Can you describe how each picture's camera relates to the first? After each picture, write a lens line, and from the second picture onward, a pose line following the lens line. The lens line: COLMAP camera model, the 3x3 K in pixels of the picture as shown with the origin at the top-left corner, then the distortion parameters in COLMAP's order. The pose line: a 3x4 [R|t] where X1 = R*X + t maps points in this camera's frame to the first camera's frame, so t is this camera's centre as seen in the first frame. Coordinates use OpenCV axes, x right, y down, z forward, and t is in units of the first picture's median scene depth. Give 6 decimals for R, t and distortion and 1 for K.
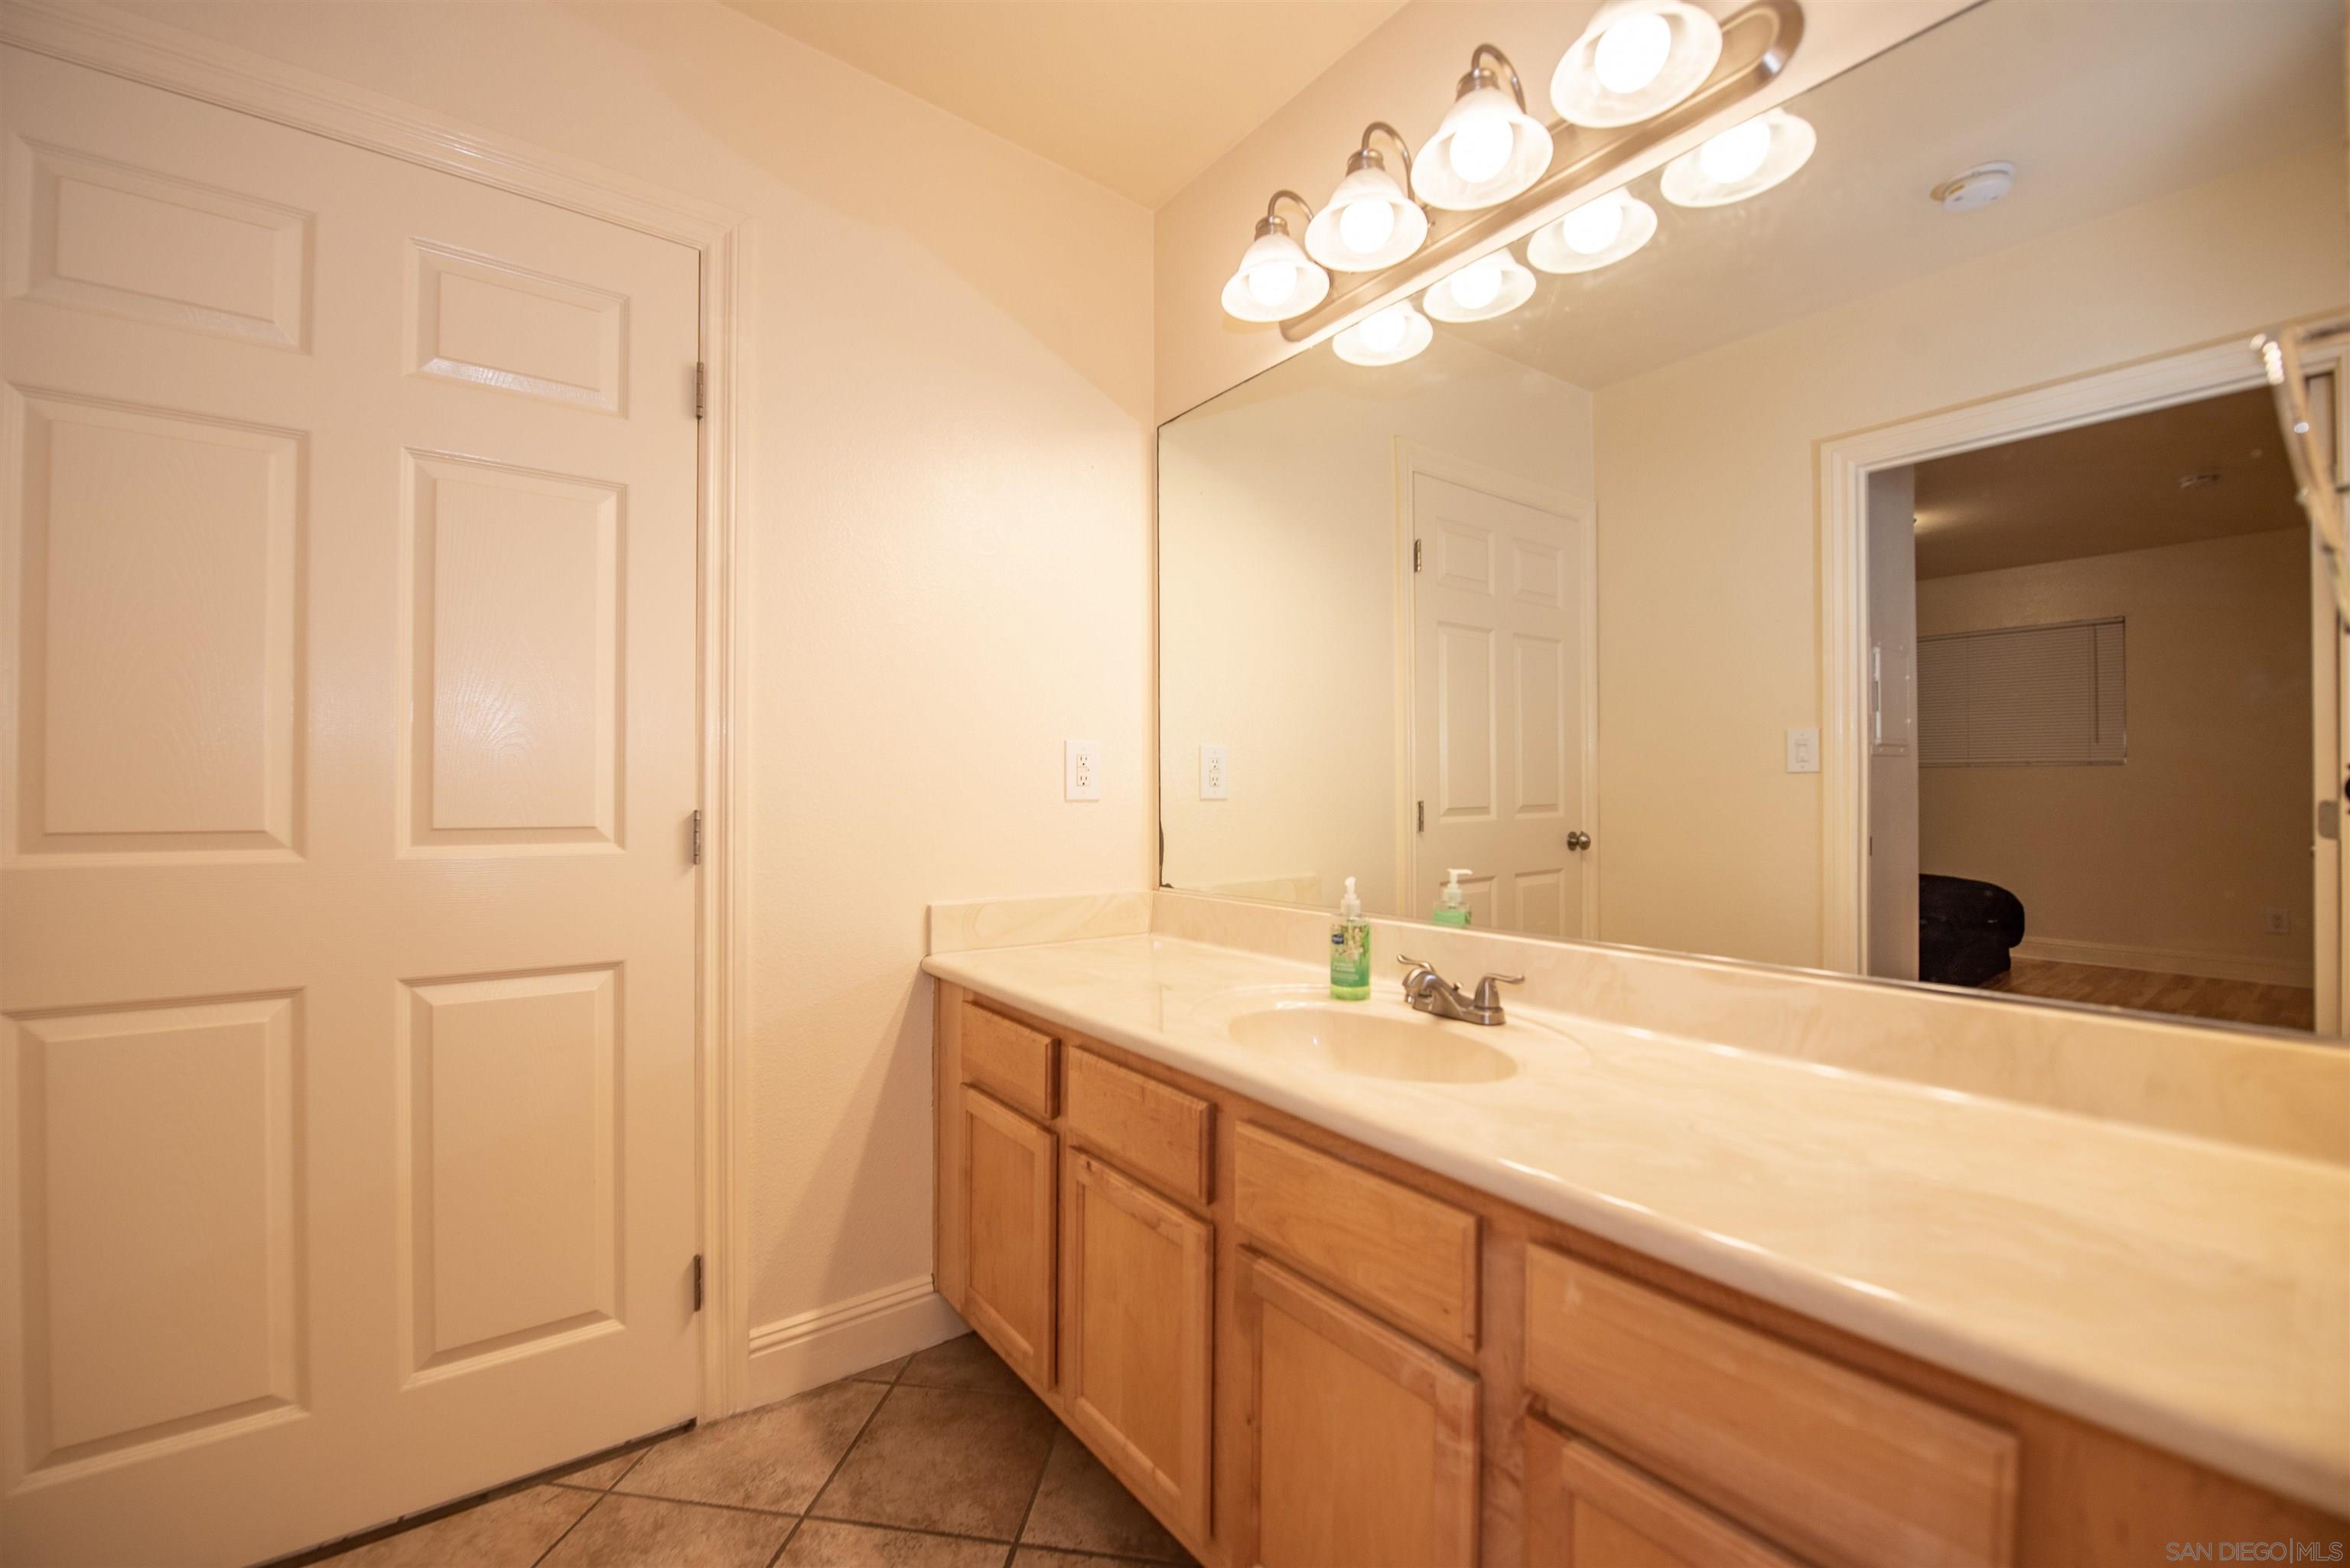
lens RADIAL K [[950.7, 0, 1185.1], [0, 950.7, 790.7], [0, 0, 1]] dist [-0.017327, -0.001264]
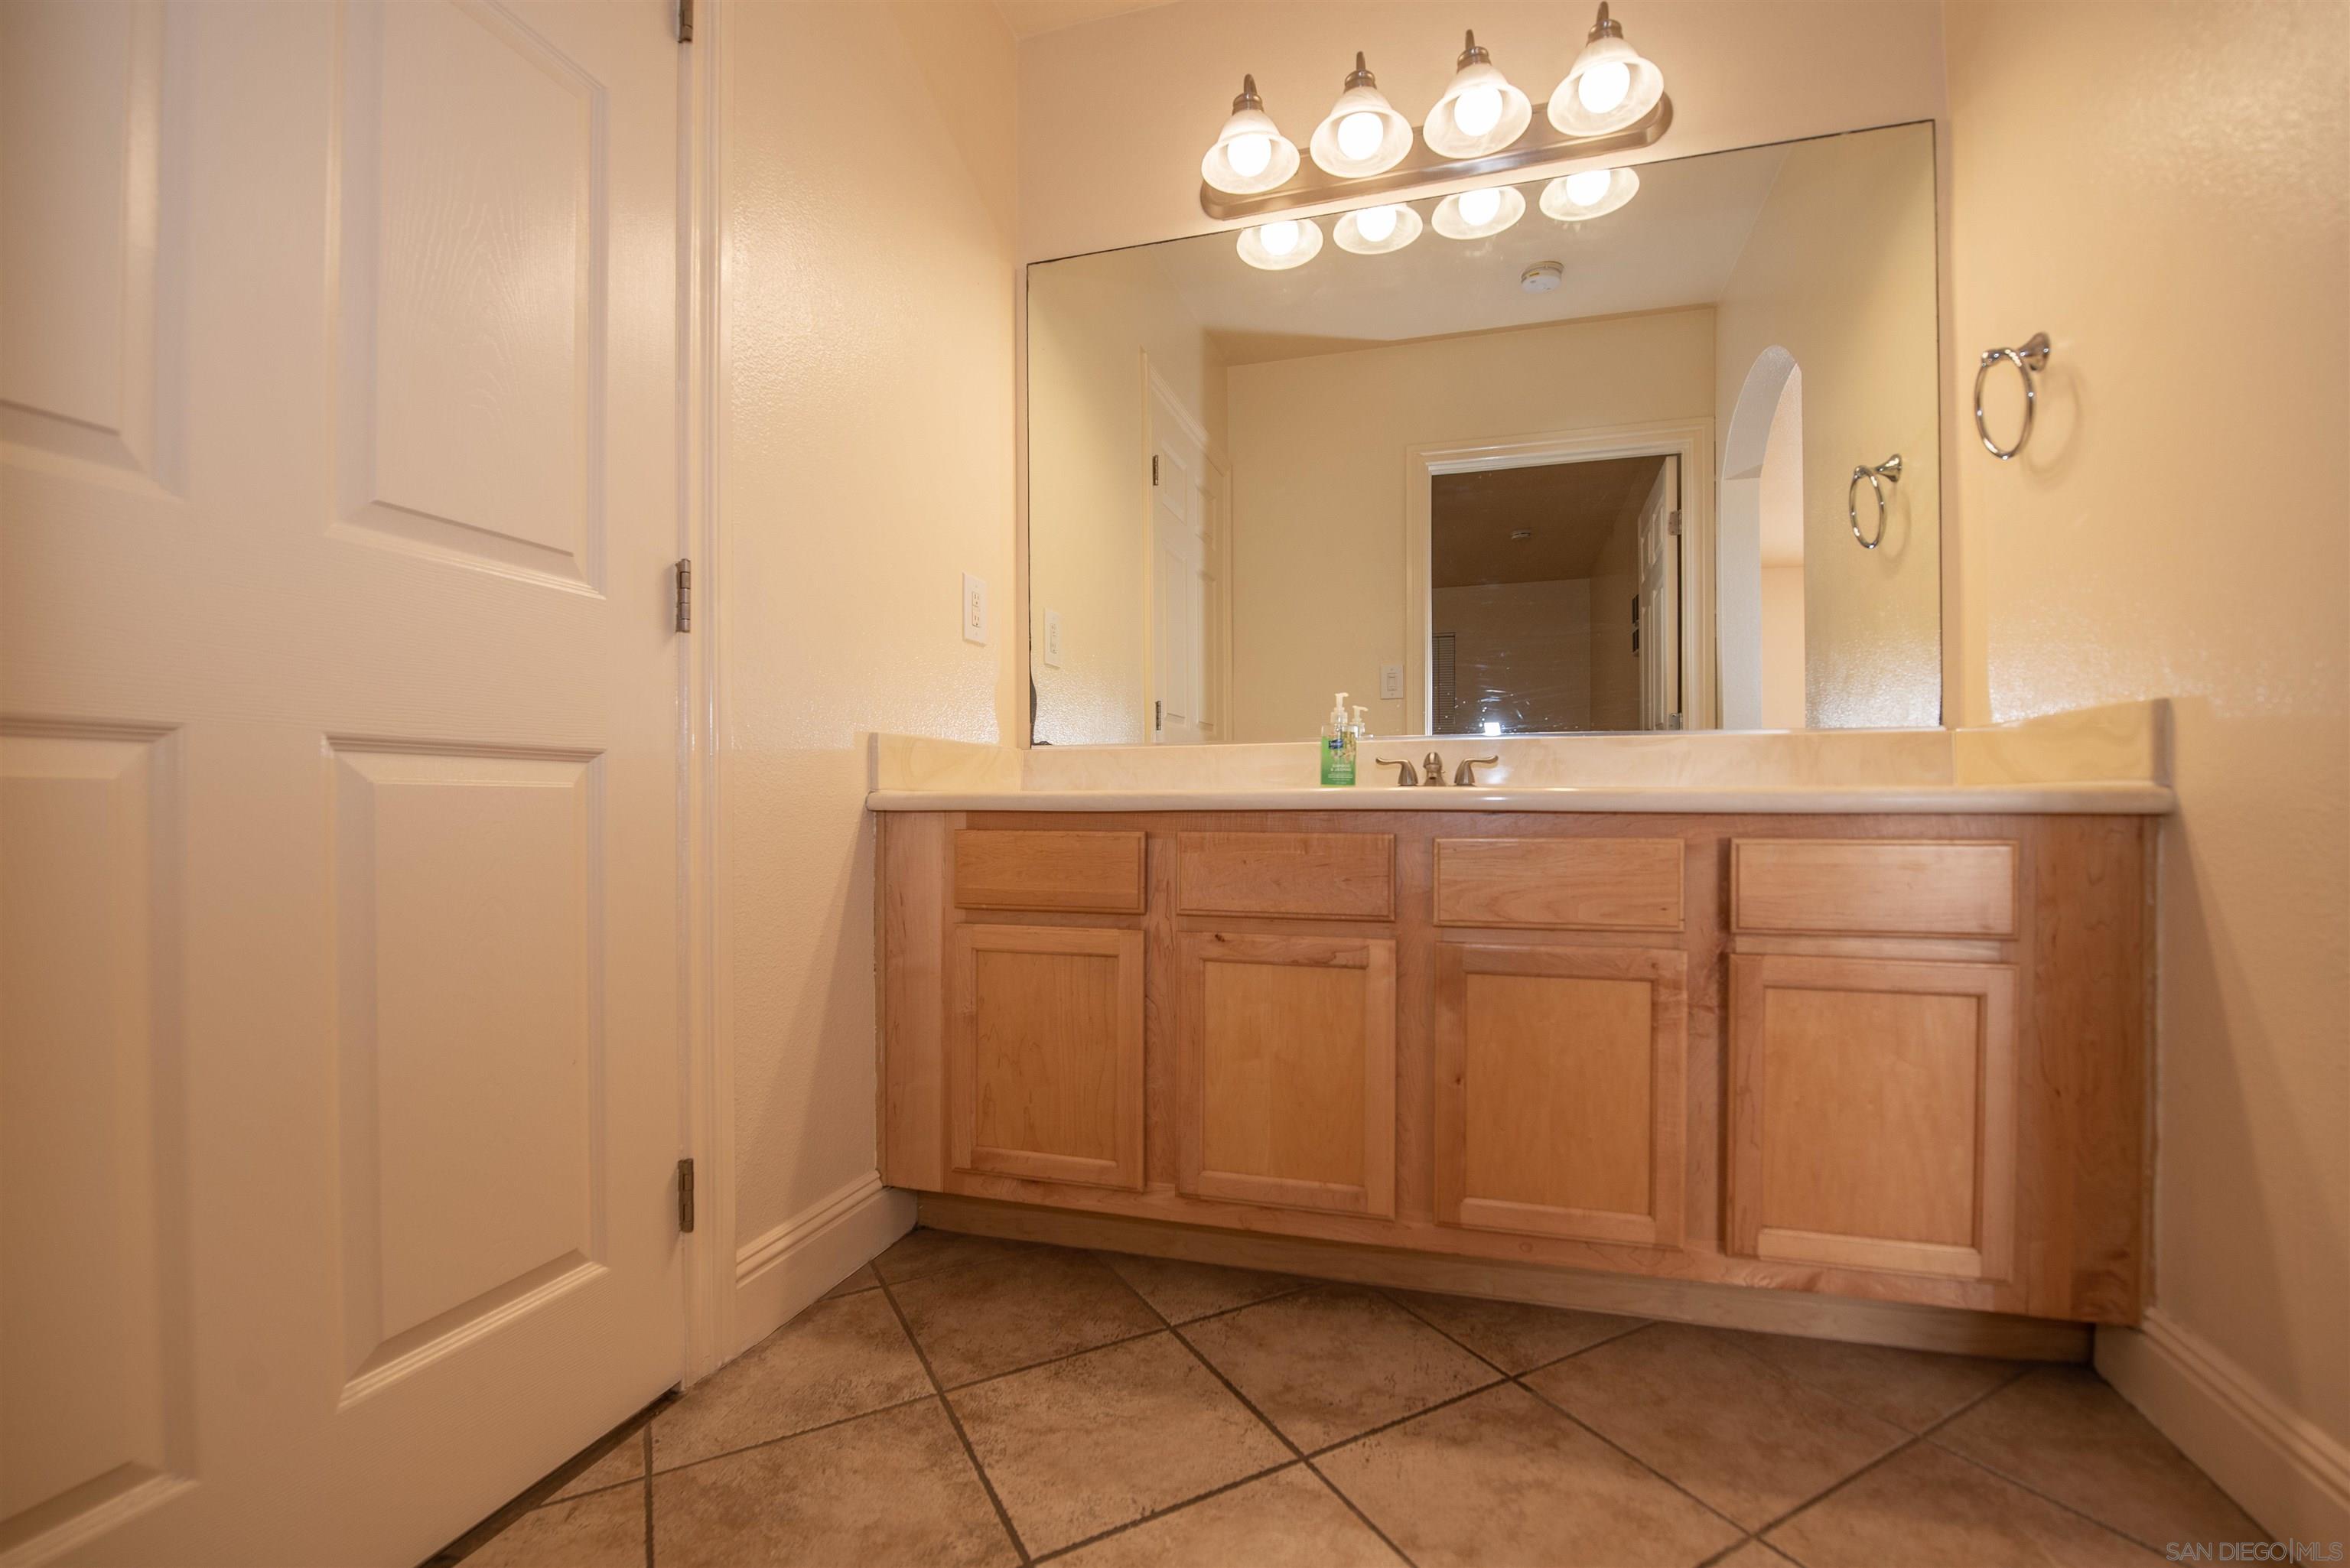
lens RADIAL K [[999.0, 0, 1212.6], [0, 999.0, 803.9], [0, 0, 1]] dist [-0.019861, -0.000898]
pose [[0.791032, -0.005898, 0.611747, -0.681715], [0.007415, 0.999973, 0.000052, 0.221115], [-0.611730, 0.004495, 0.791054, 0.127571]]
